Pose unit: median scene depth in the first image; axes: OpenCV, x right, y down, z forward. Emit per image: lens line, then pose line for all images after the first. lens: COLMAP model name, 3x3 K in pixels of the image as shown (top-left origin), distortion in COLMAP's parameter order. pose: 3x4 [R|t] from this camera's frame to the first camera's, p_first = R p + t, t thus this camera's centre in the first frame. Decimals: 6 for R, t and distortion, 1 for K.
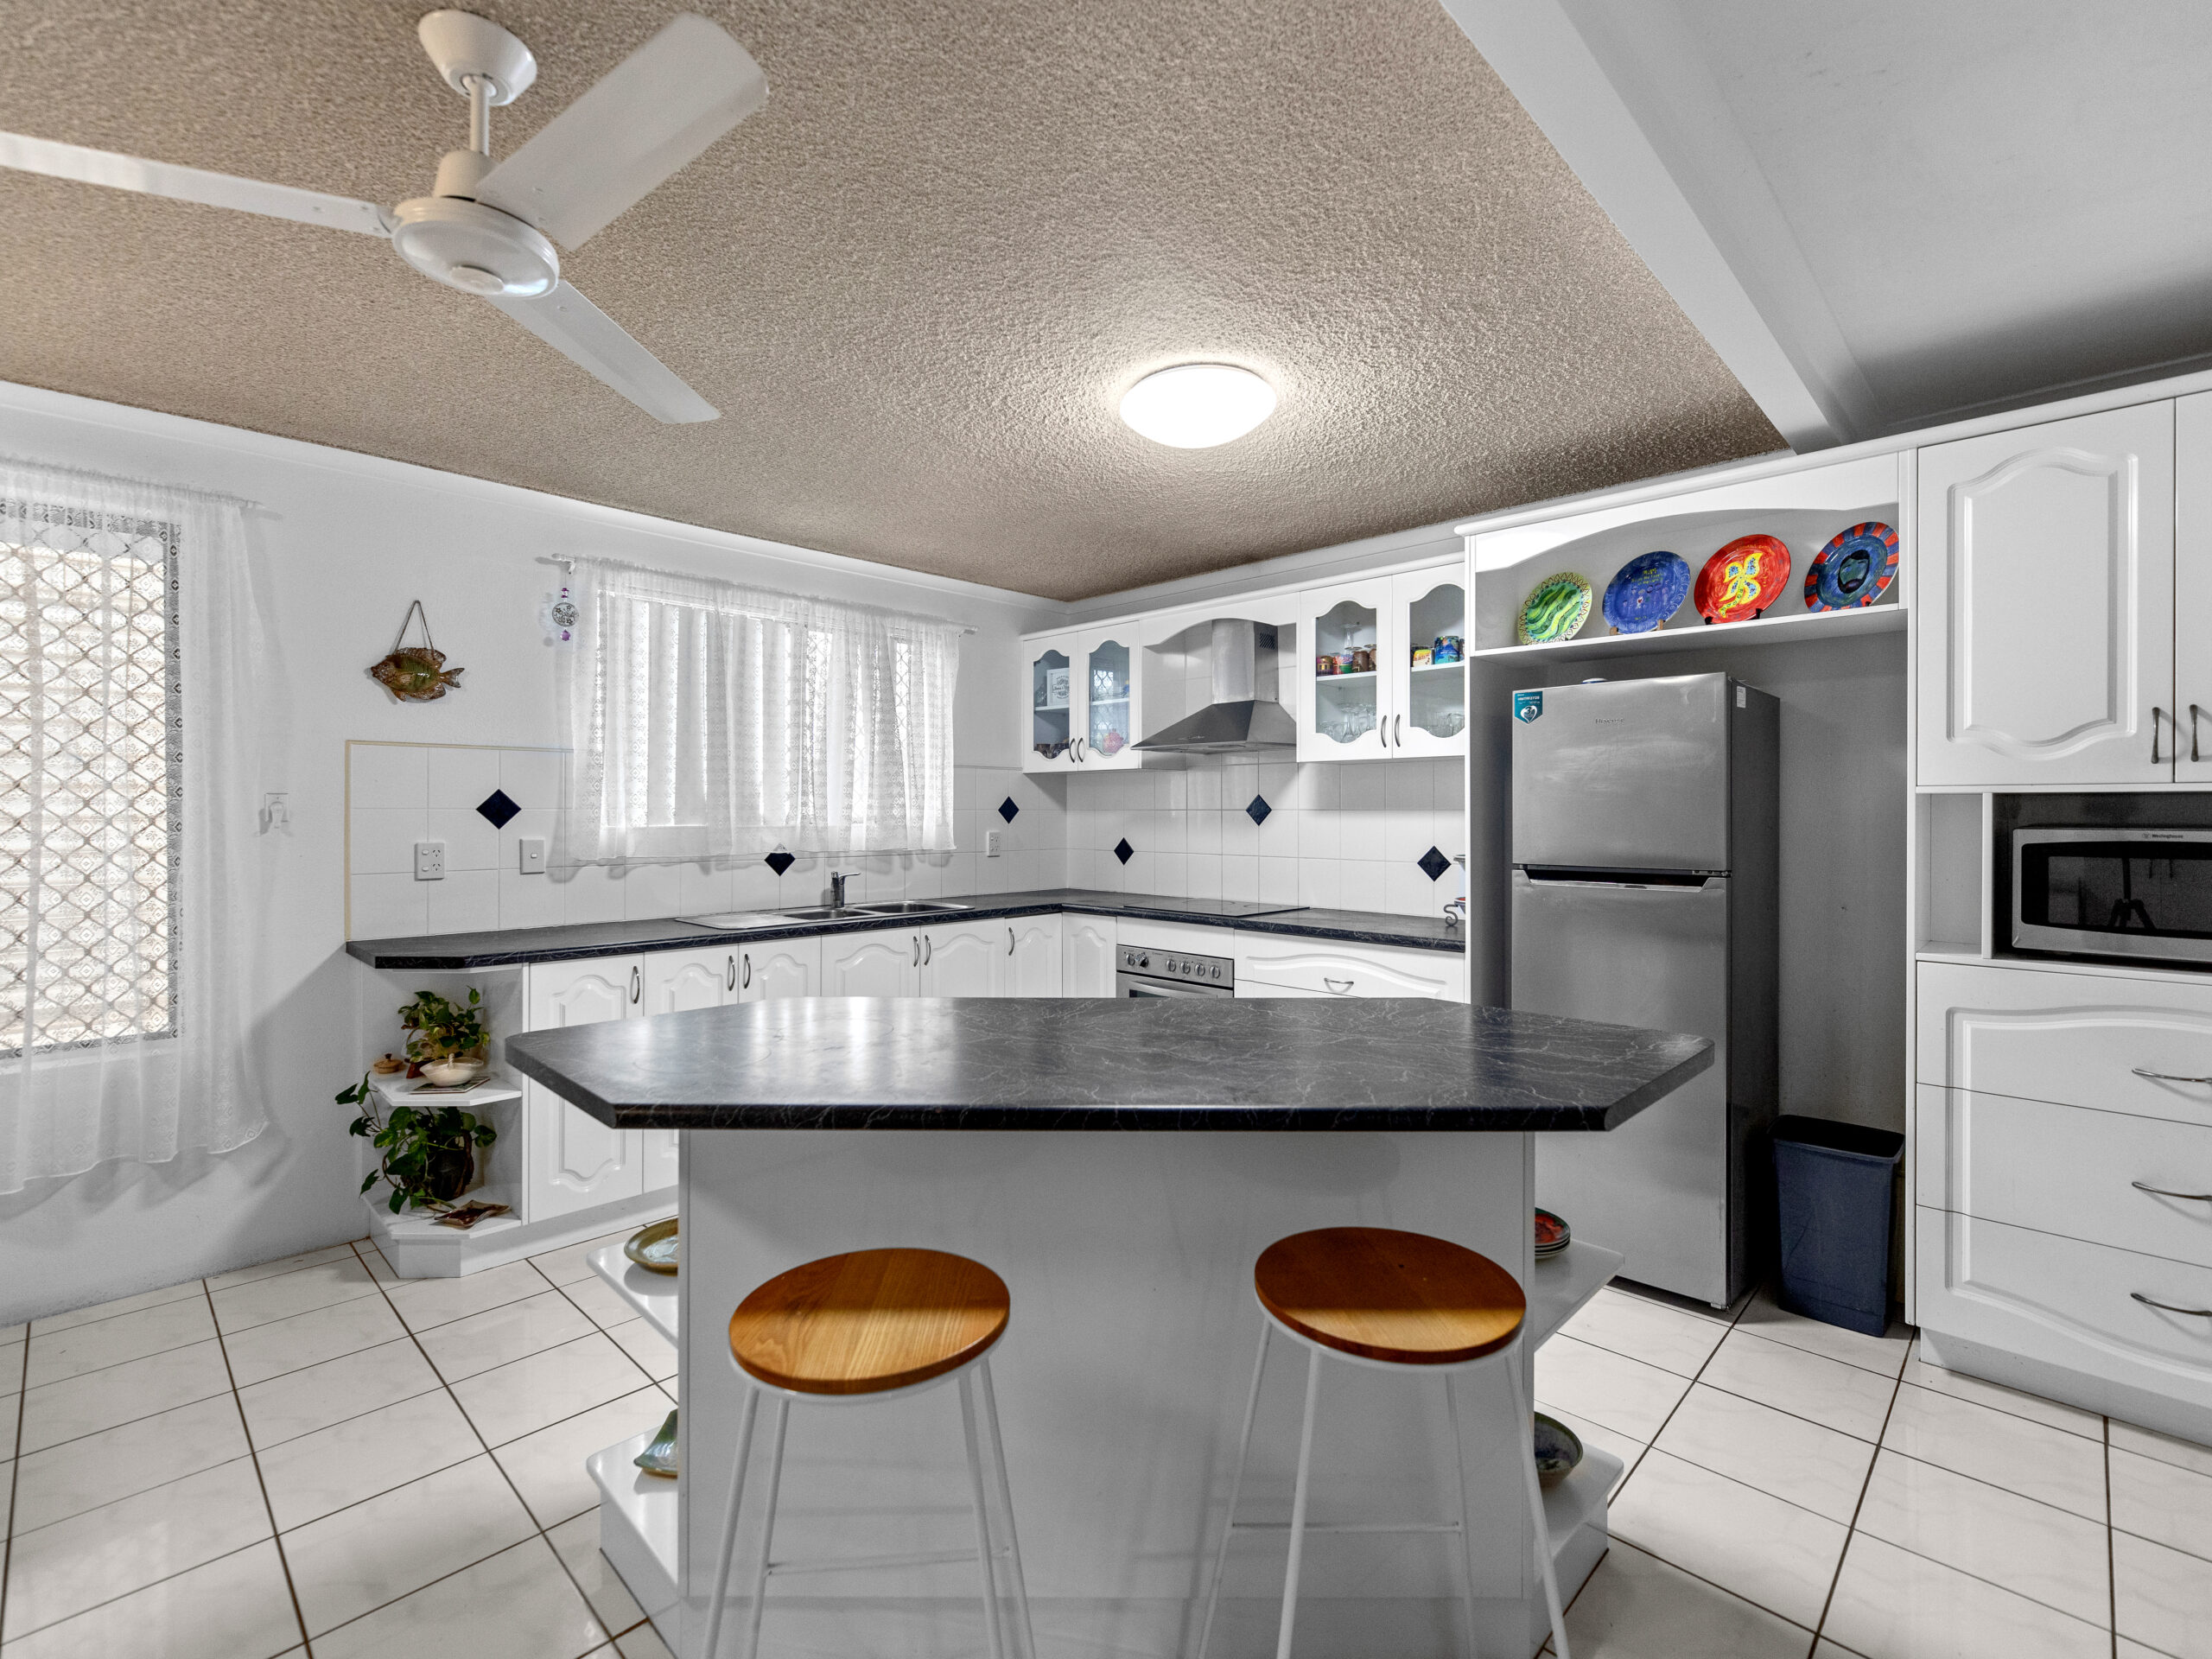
lens RADIAL K [[1006.6, 0, 1107.7], [0, 1006.6, 821.8], [0, 0, 1]] dist [-0.010005, 0.000038]
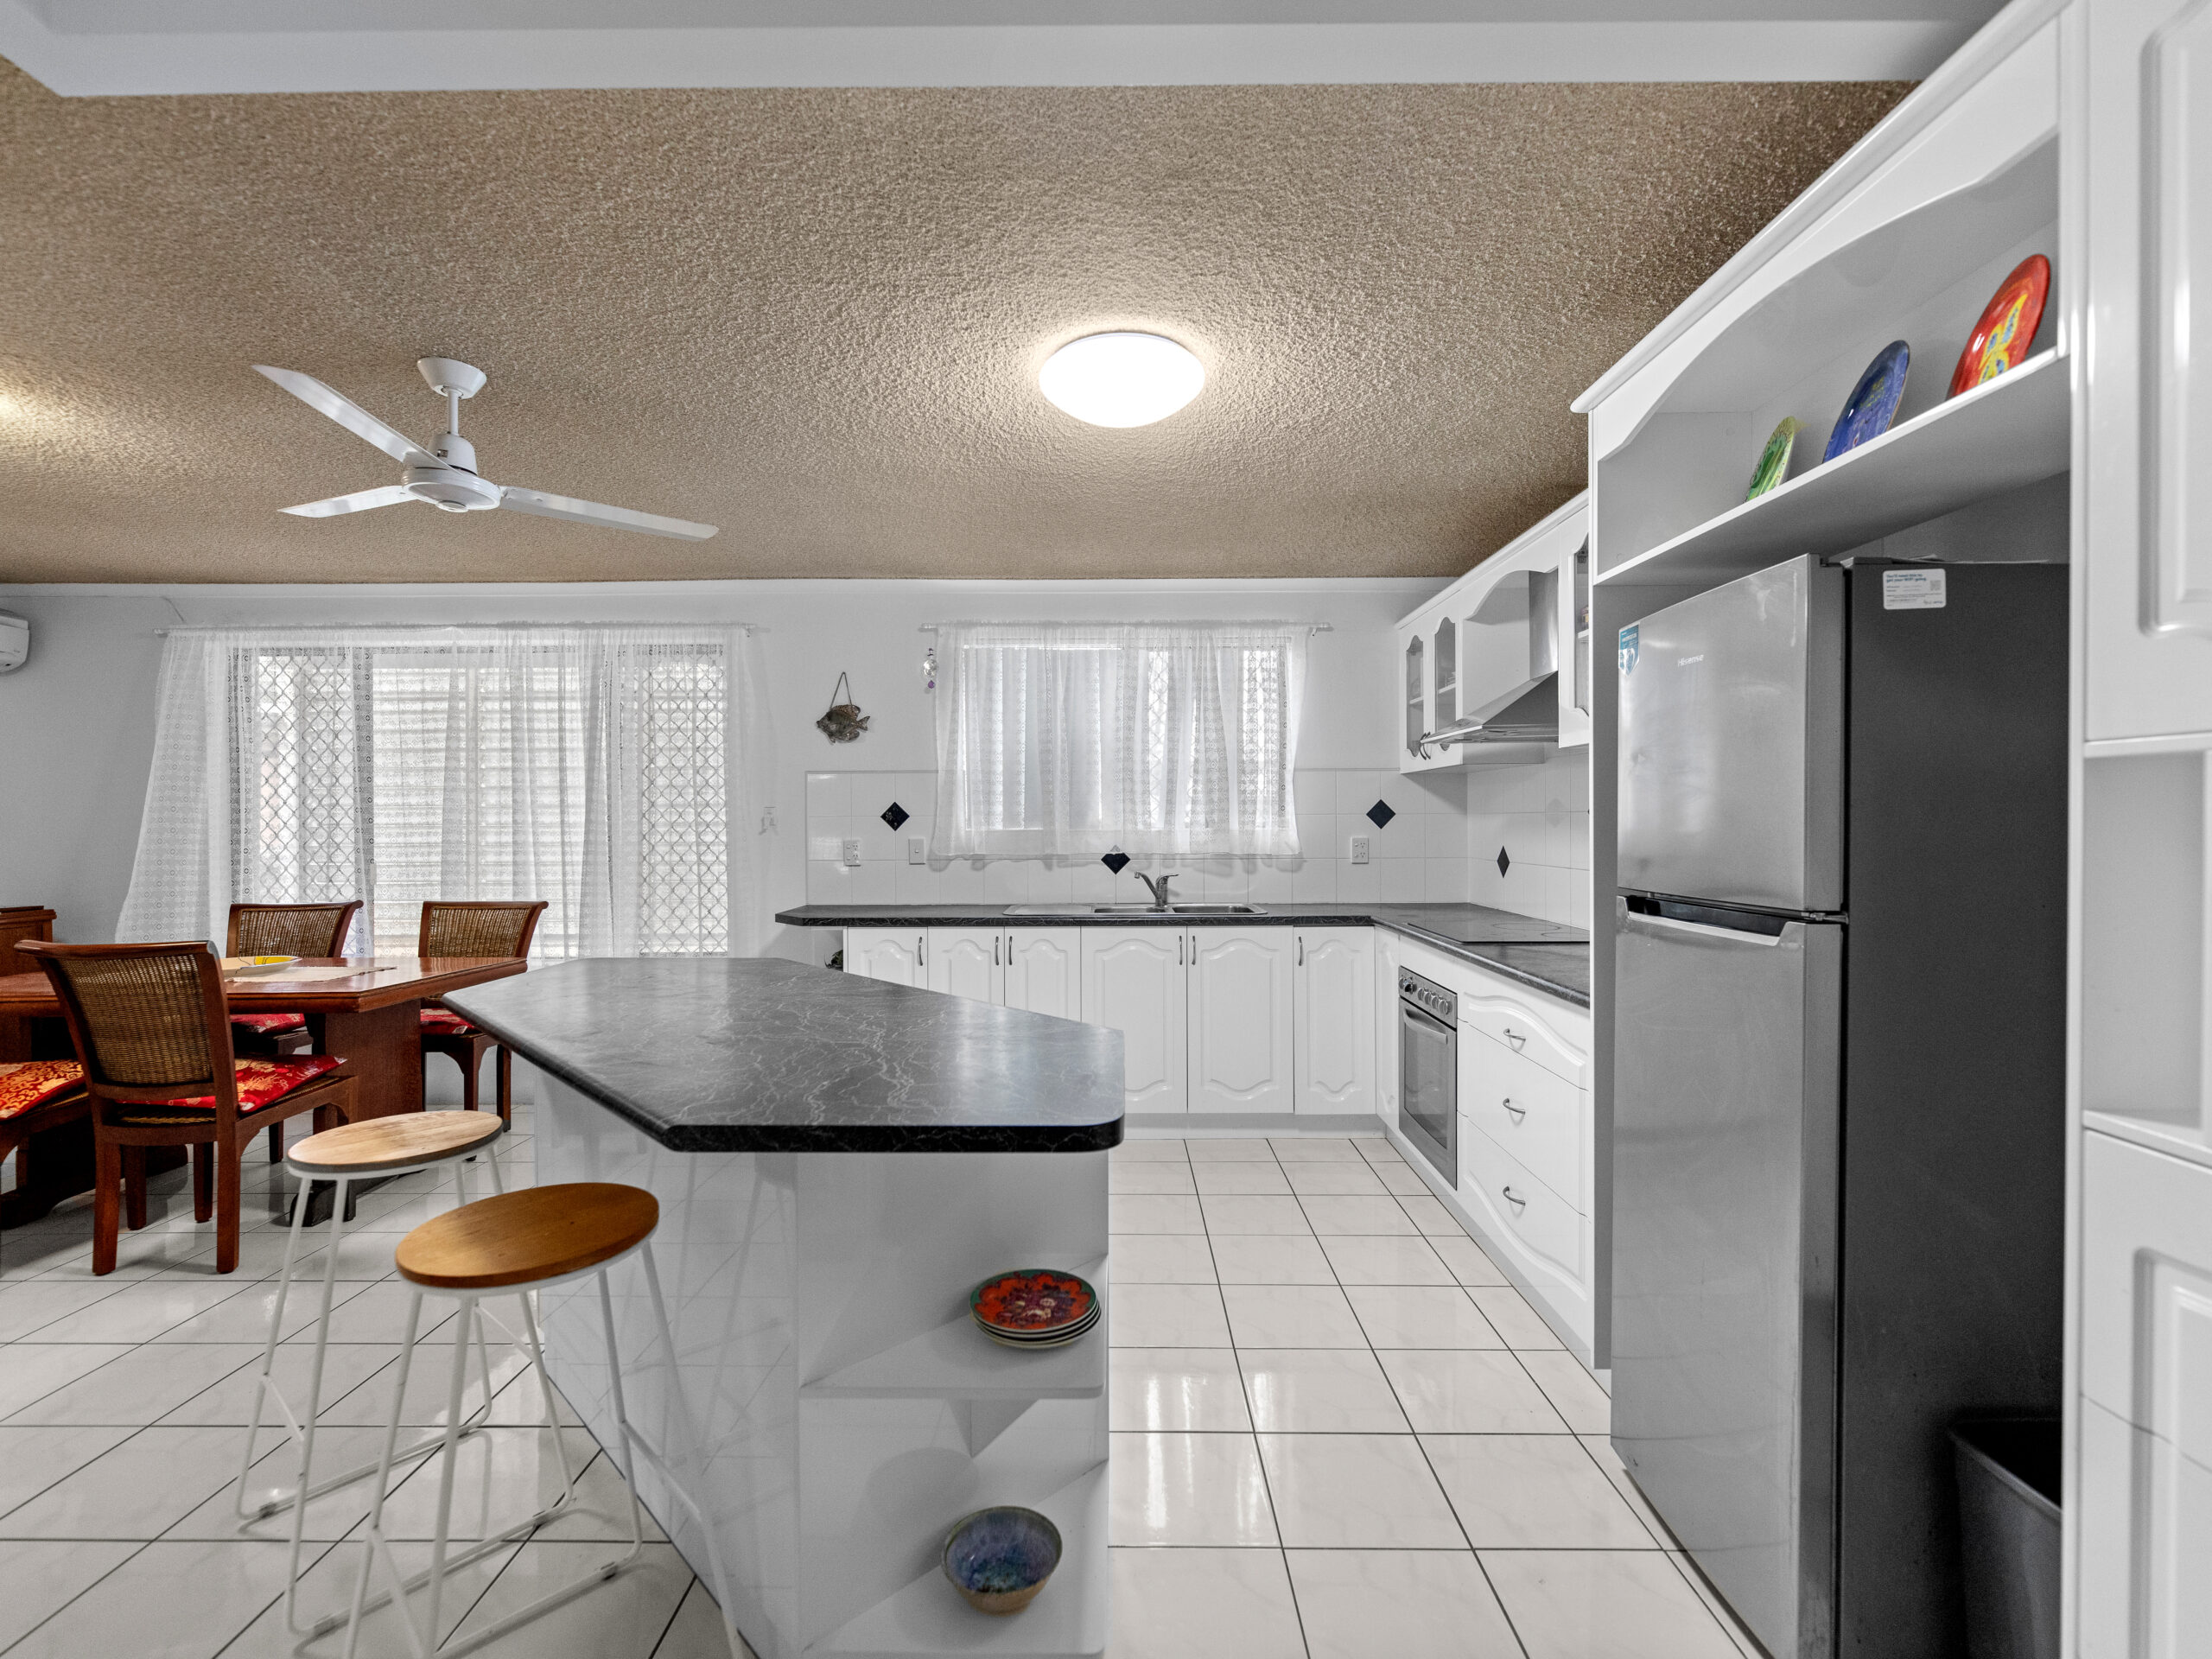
lens RADIAL K [[1006.6, 0, 1103.5], [0, 1006.6, 831.1], [0, 0, 1]] dist [-0.010005, 0.000038]
pose [[0.688239, 0.003349, -0.725476, 0.515952], [-0.001971, 0.999994, 0.002747, 0.002748], [0.725481, -0.000461, 0.688242, 0.228275]]
